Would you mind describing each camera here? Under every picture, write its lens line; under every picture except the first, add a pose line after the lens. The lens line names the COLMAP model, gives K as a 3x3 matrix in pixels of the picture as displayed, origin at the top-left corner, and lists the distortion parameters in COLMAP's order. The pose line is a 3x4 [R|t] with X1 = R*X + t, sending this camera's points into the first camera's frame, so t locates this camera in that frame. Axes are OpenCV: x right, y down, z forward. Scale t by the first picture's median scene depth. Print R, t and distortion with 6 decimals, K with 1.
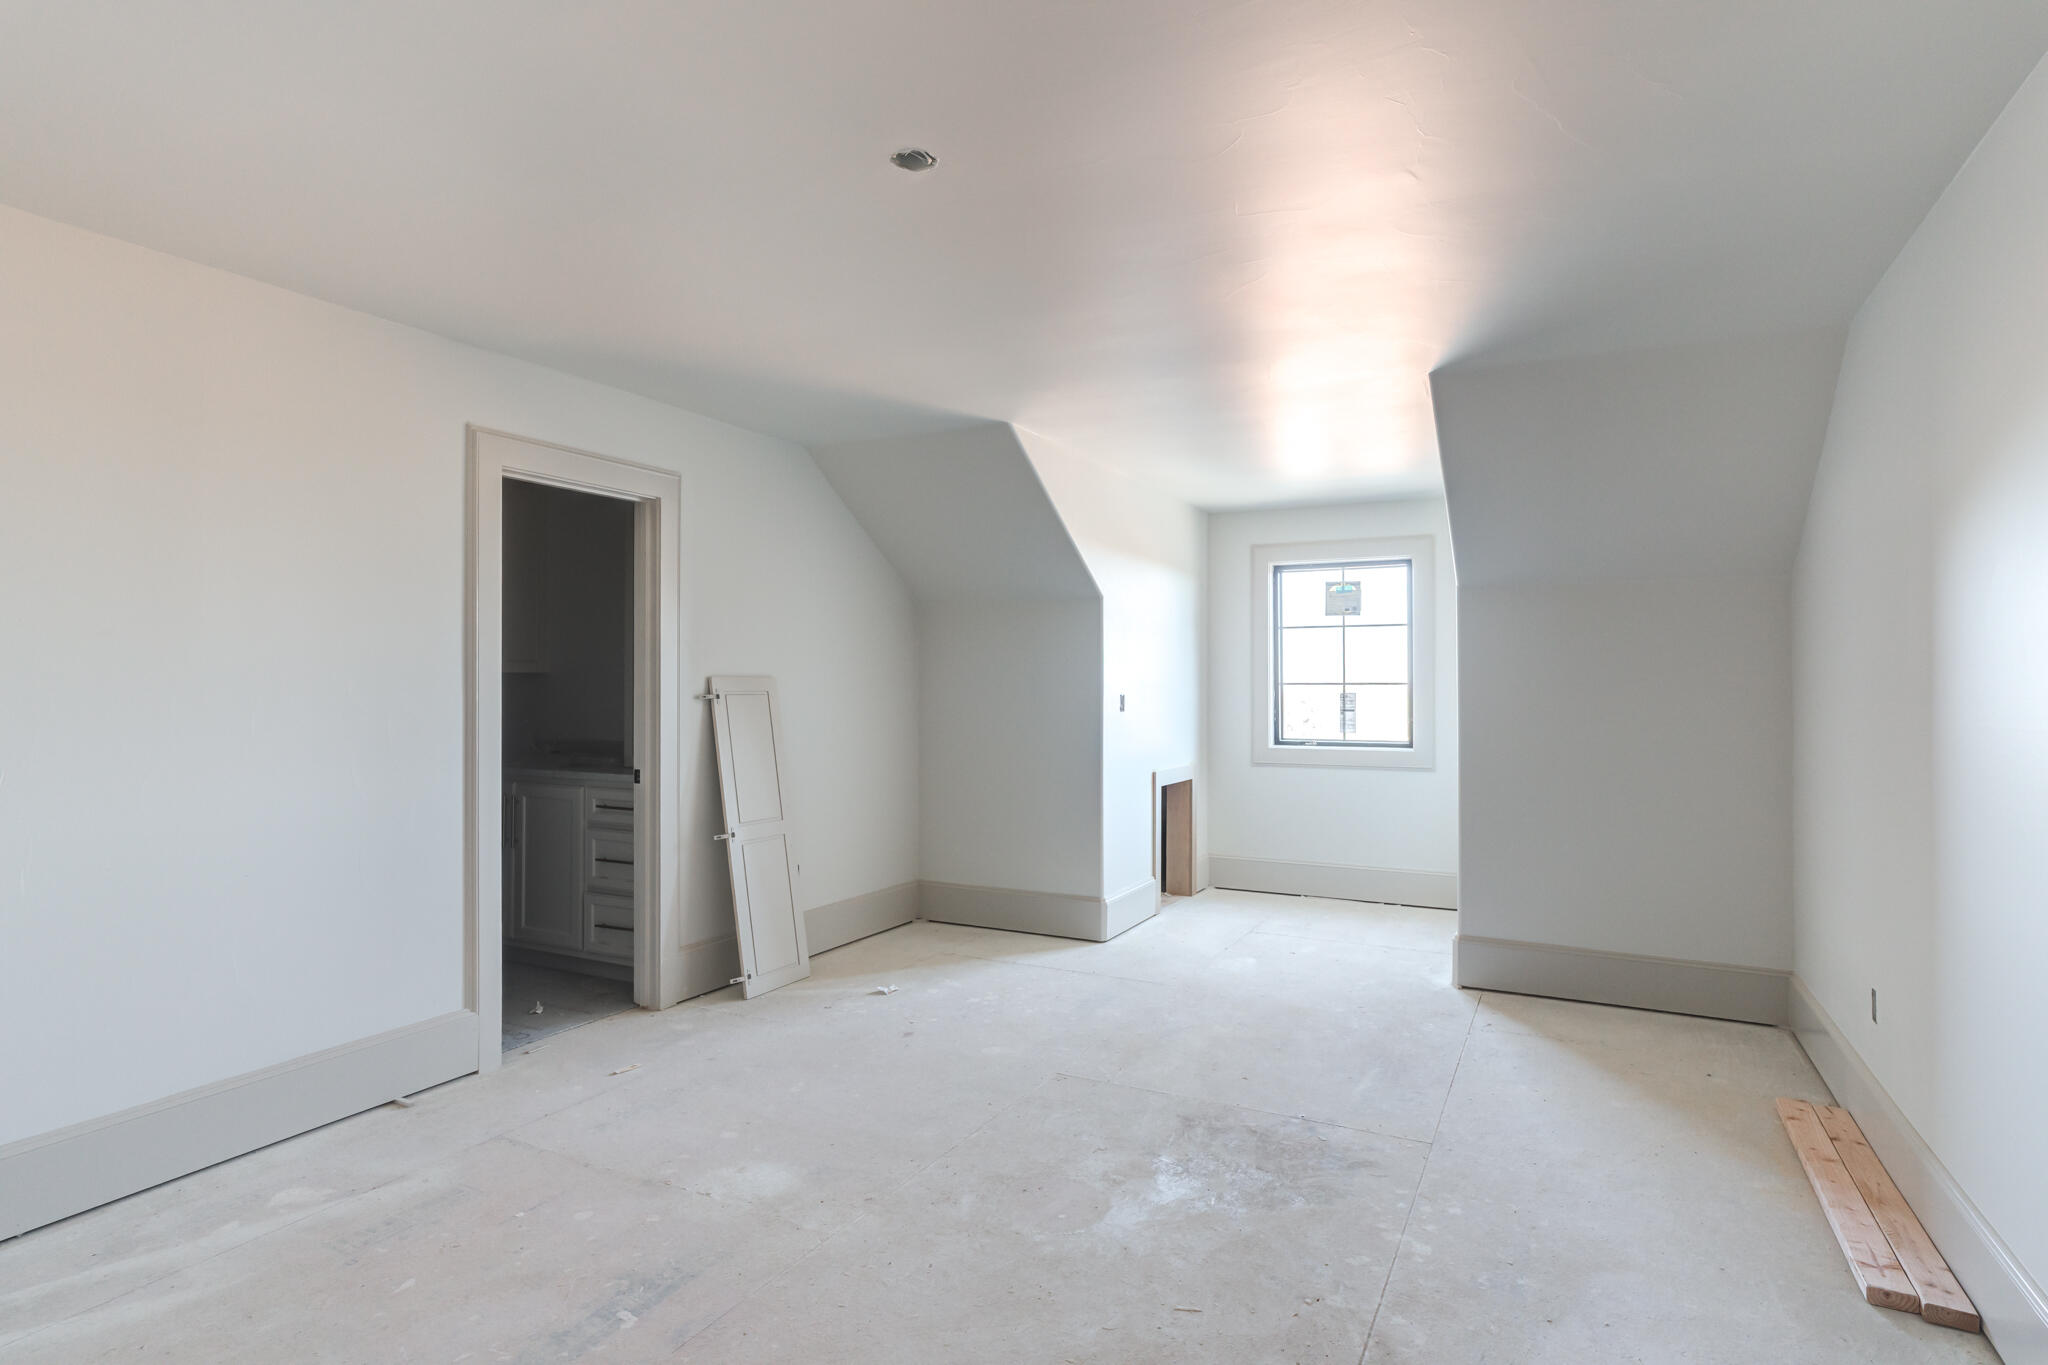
lens RADIAL K [[1109.6, 0, 998.9], [0, 1109.6, 673.2], [0, 0, 1]] dist [-0.014563, 0.018009]
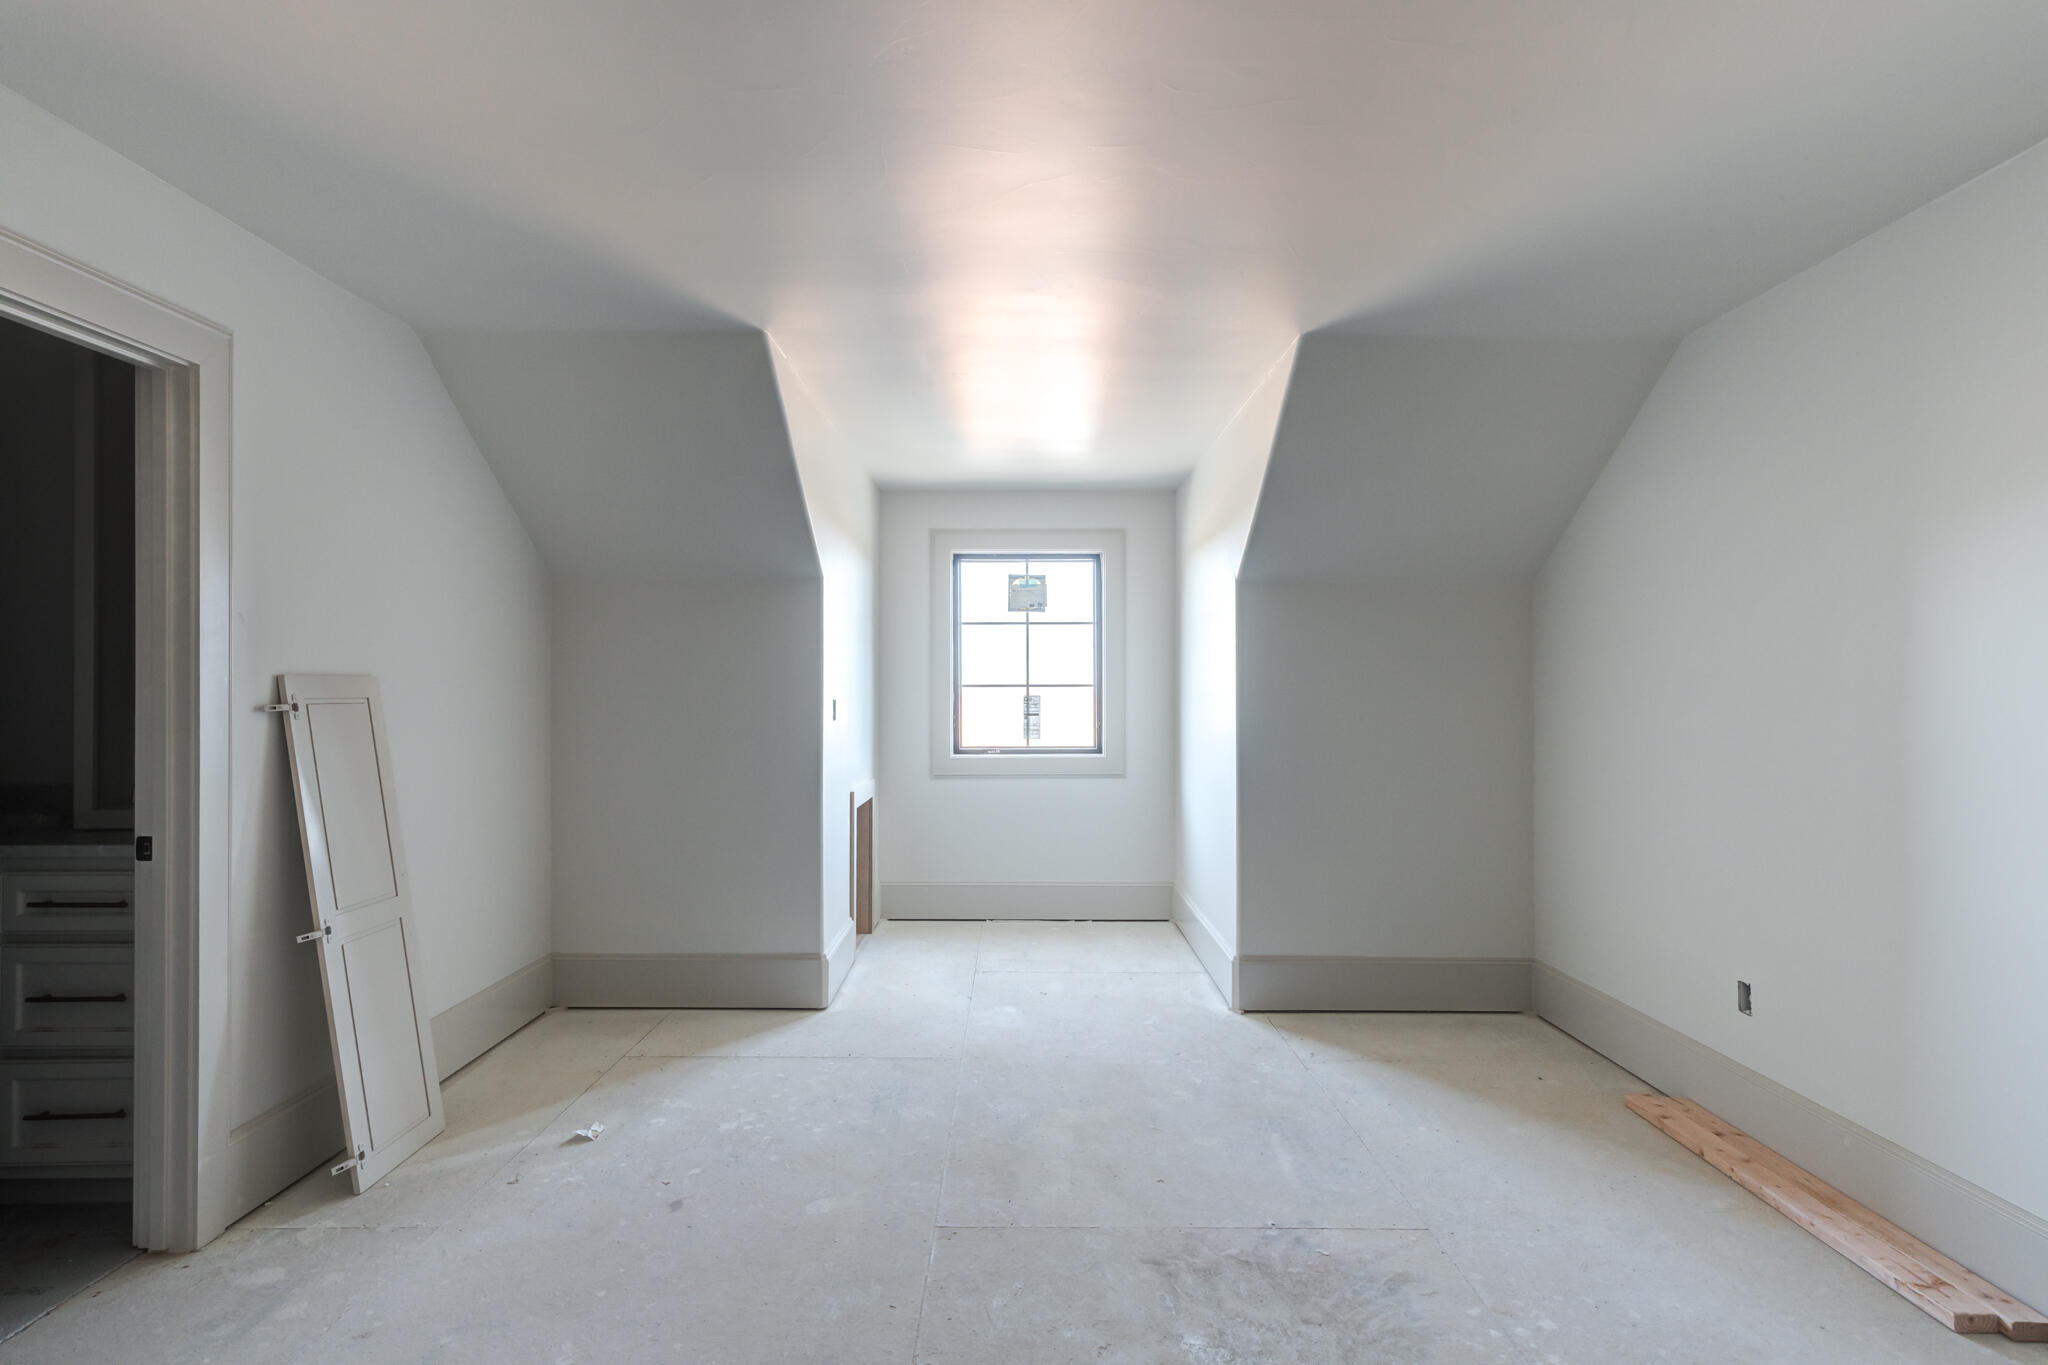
lens RADIAL K [[1118.5, 0, 1024.0], [0, 1118.5, 682.5], [0, 0, 1]] dist [0.000049, 0.007138]
pose [[0.882829, -0.000219, 0.469694, -0.184319], [-0.002315, 0.999986, 0.004817, 0.003393], [-0.469688, -0.005340, 0.882816, 0.257808]]
